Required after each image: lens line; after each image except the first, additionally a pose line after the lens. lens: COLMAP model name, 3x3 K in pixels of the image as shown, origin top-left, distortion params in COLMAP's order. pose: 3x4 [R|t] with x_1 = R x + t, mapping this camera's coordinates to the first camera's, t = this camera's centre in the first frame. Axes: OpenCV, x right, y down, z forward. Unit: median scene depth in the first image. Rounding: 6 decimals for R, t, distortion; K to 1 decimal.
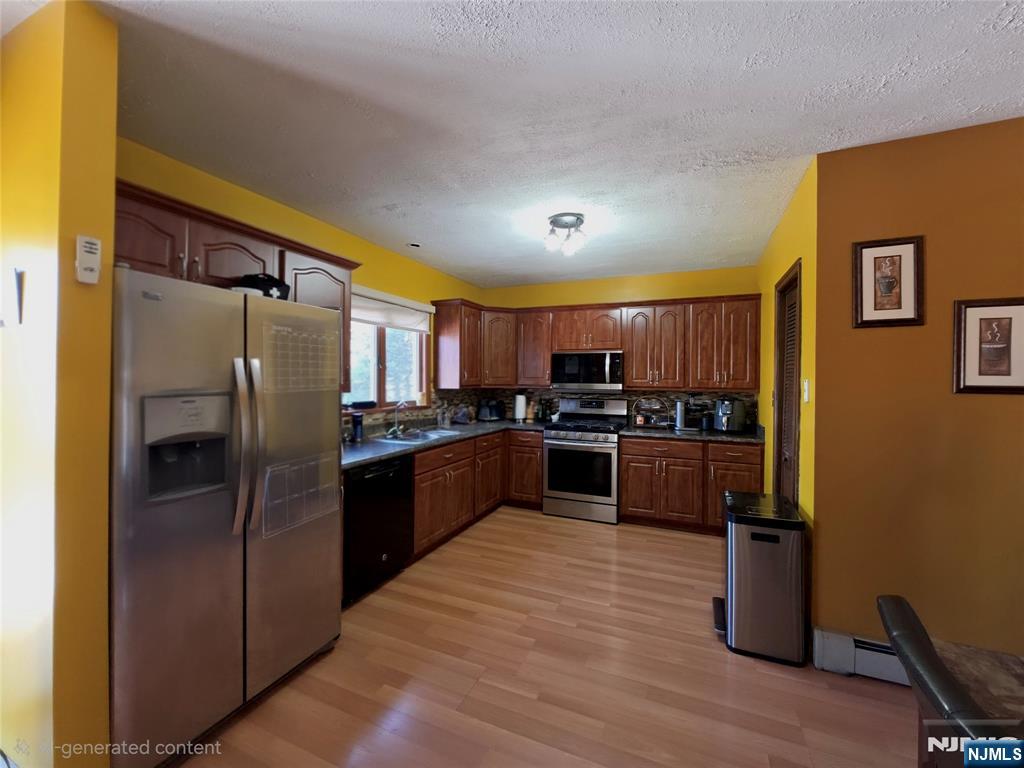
lens RADIAL K [[411.1, 0, 515.4], [0, 411.1, 381.4], [0, 0, 1]] dist [-0.003398, 0.000151]
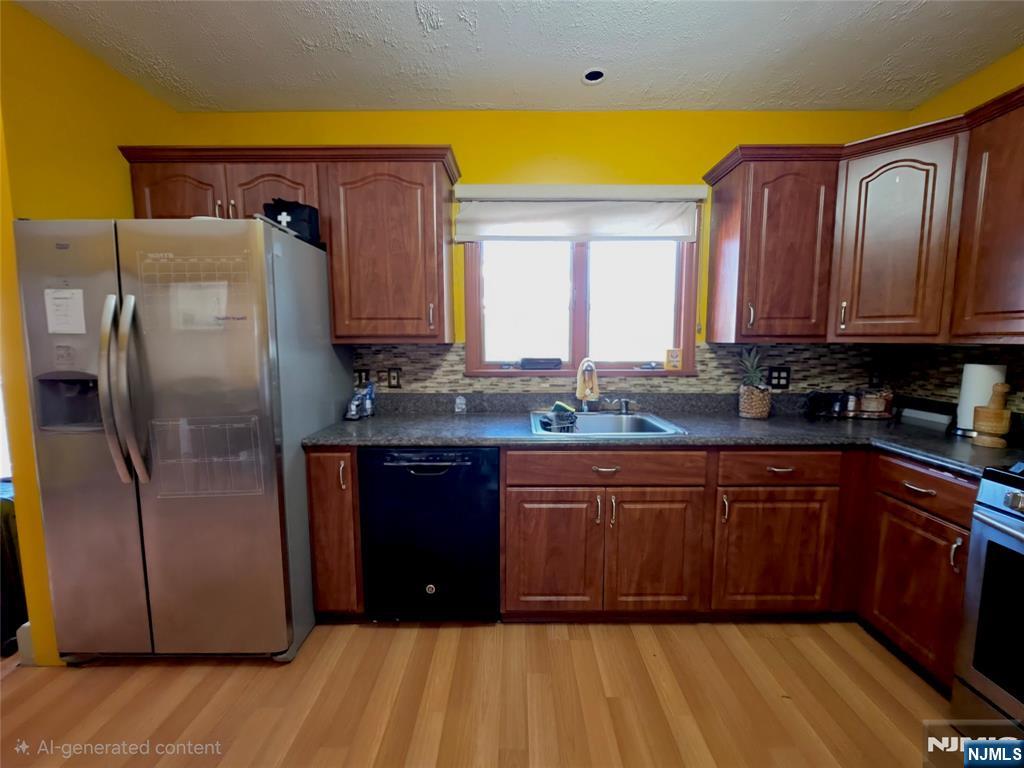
lens RADIAL K [[411.1, 0, 511.3], [0, 411.1, 377.7], [0, 0, 1]] dist [-0.003398, 0.000151]
pose [[0.401068, 0.084031, -0.912186, 0.208127], [-0.002873, 0.995894, 0.090479, 0.016380], [0.916044, -0.033667, 0.399663, 0.571207]]
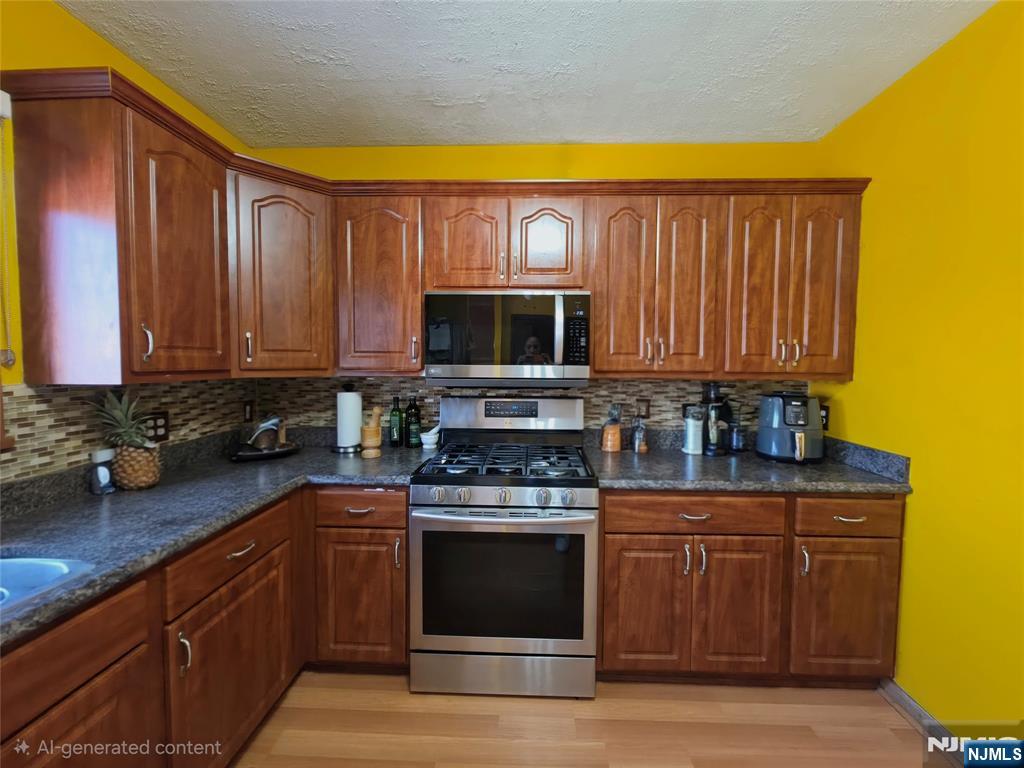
lens RADIAL K [[411.1, 0, 520.3], [0, 411.1, 379.0], [0, 0, 1]] dist [-0.003398, 0.000151]
pose [[0.928128, -0.017002, 0.371873, 0.023908], [0.002654, 0.999233, 0.039060, 0.003154], [-0.372252, -0.035266, 0.927462, 0.621158]]
